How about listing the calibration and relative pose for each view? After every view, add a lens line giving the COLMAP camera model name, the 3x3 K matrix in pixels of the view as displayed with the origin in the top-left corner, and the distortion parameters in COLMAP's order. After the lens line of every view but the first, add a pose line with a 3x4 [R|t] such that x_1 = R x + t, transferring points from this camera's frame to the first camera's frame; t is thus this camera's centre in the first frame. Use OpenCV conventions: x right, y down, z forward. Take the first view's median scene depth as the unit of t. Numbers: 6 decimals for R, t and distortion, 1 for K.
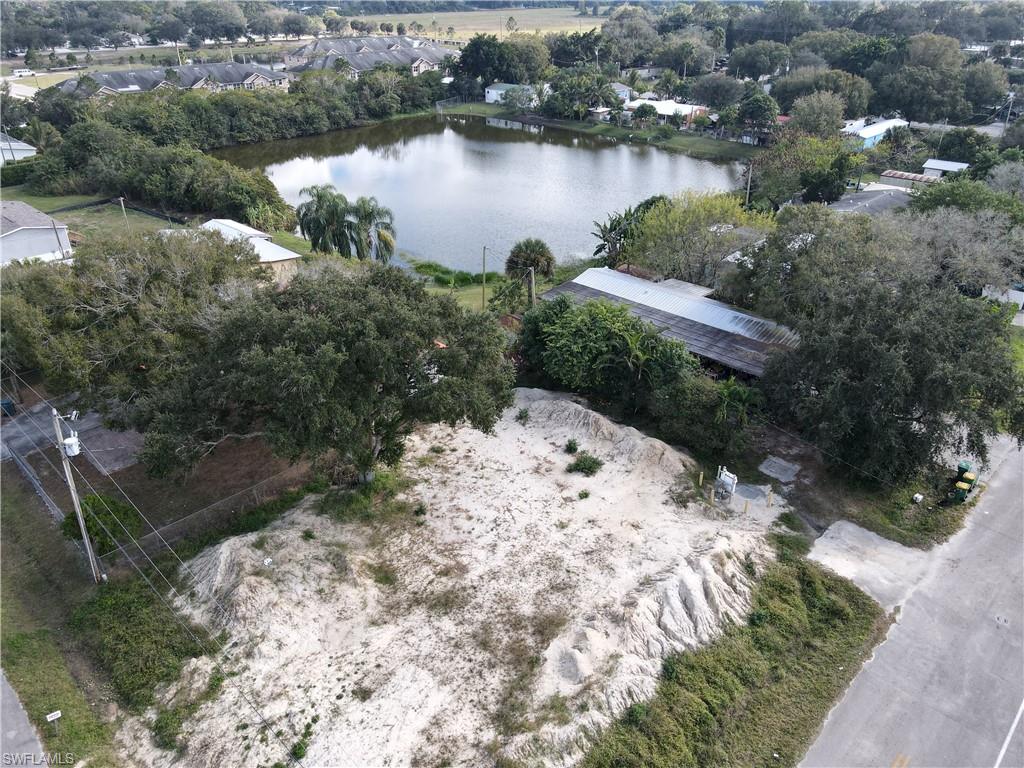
lens RADIAL K [[715.8, 0, 512.0], [0, 715.8, 384.0], [0, 0, 1]] dist [-0.002934, 0.040608]
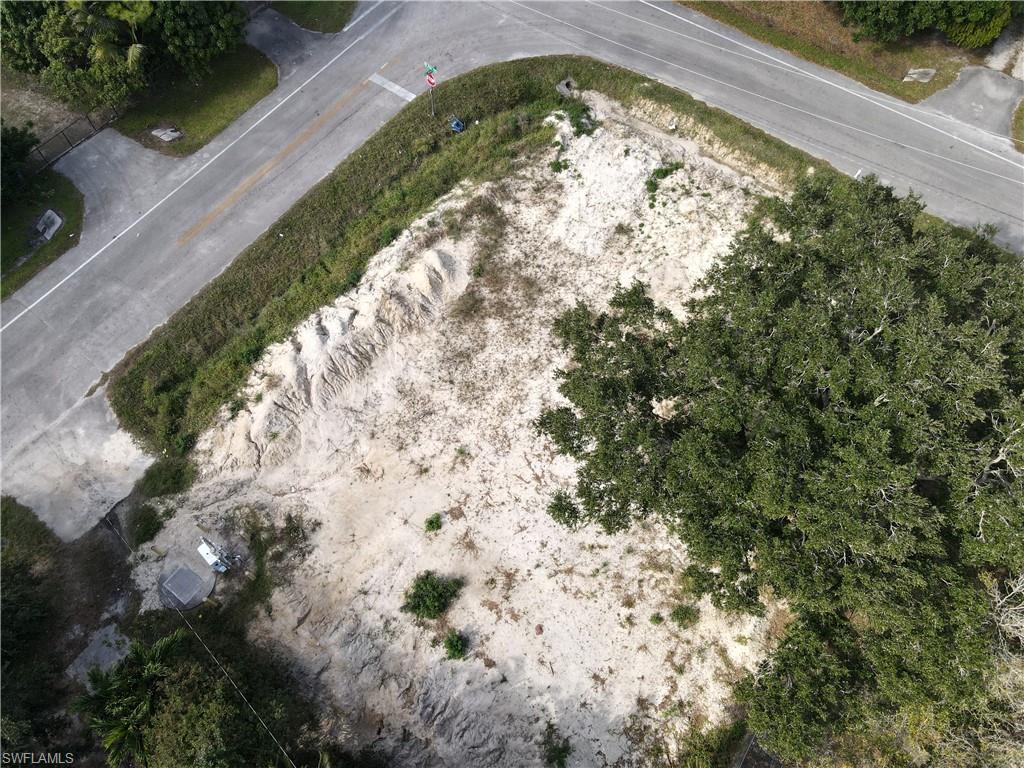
lens RADIAL K [[715.8, 0, 512.0], [0, 715.8, 384.0], [0, 0, 1]] dist [-0.002934, 0.040608]
pose [[-0.990147, 0.129326, -0.053707, 0.058444], [-0.059996, -0.045237, 0.997173, -0.658887], [0.126531, 0.990570, 0.052551, 1.063593]]
